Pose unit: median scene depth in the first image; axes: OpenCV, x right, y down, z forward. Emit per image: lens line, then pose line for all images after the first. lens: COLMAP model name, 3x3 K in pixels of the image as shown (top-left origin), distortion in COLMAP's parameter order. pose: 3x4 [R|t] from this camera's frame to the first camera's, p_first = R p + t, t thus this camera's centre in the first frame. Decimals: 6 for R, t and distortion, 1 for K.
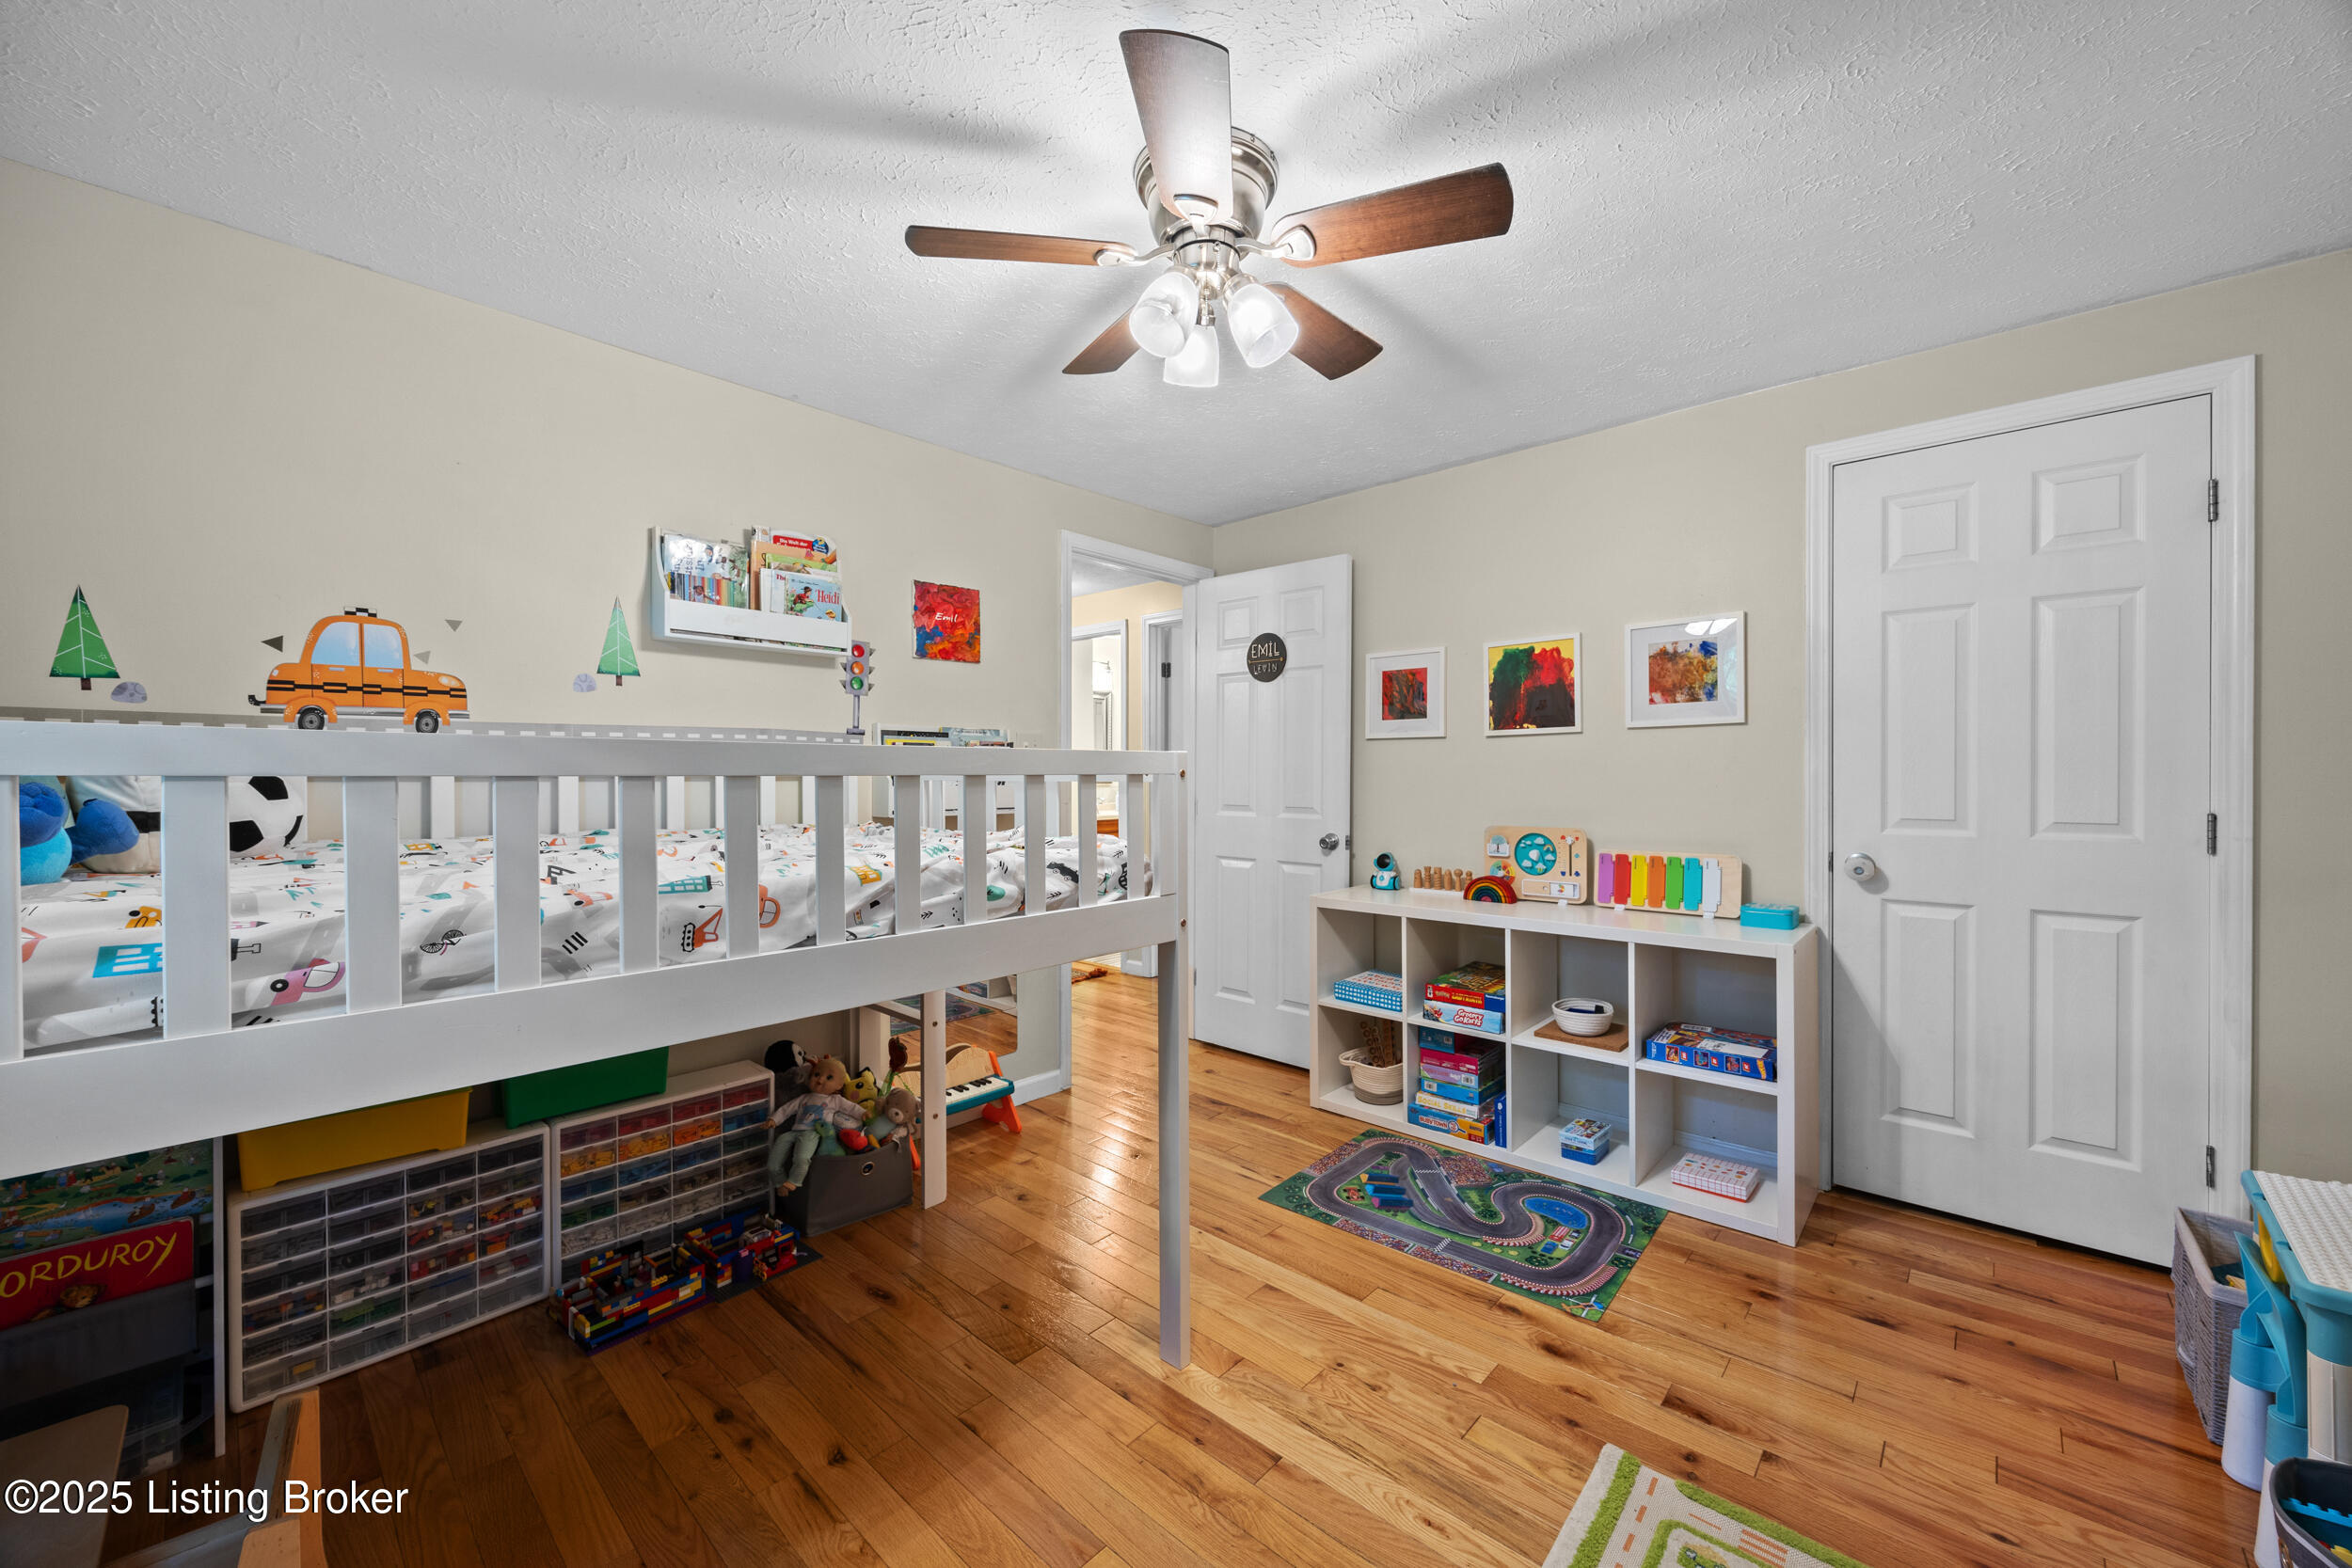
lens RADIAL K [[894.1, 0, 1178.6], [0, 894.1, 788.9], [0, 0, 1]] dist [-0.008576, 0.000968]
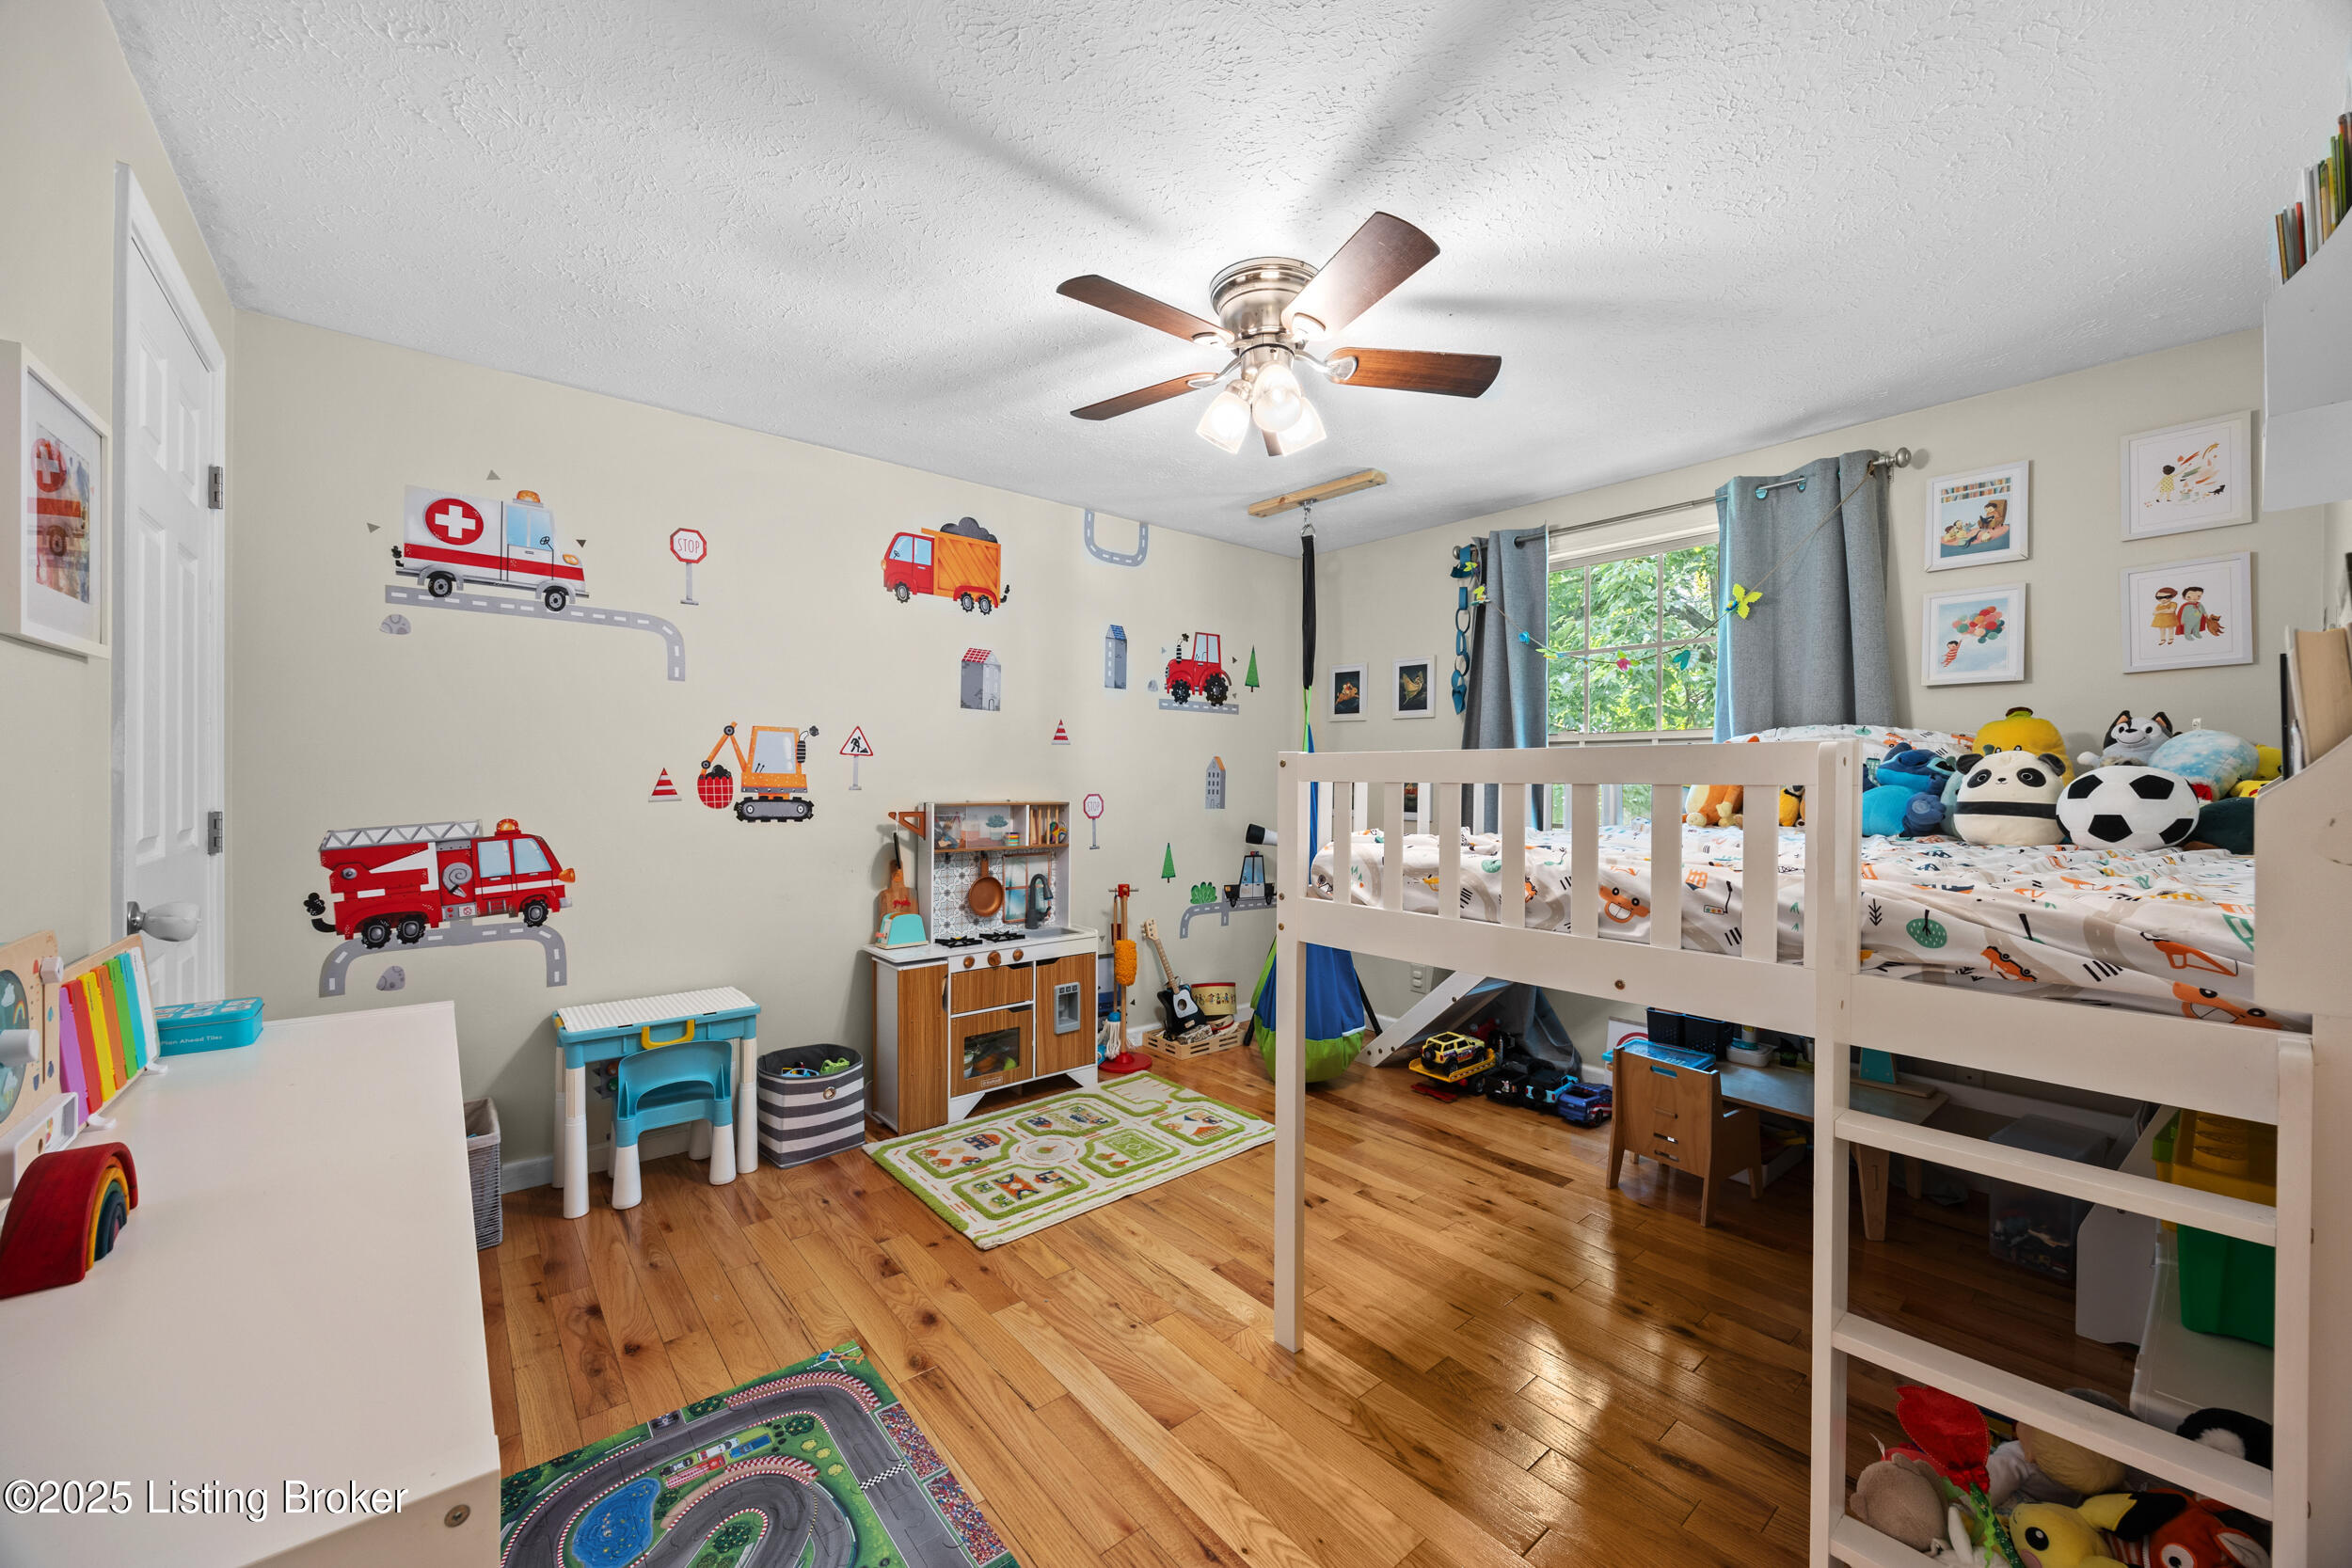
lens RADIAL K [[894.1, 0, 1170.1], [0, 894.1, 784.9], [0, 0, 1]] dist [-0.008576, 0.000968]
pose [[-0.990868, 0.006060, 0.134700, -0.007747], [0.006529, 0.999974, 0.003045, -0.004637], [-0.134678, 0.003897, -0.990882, 1.707515]]
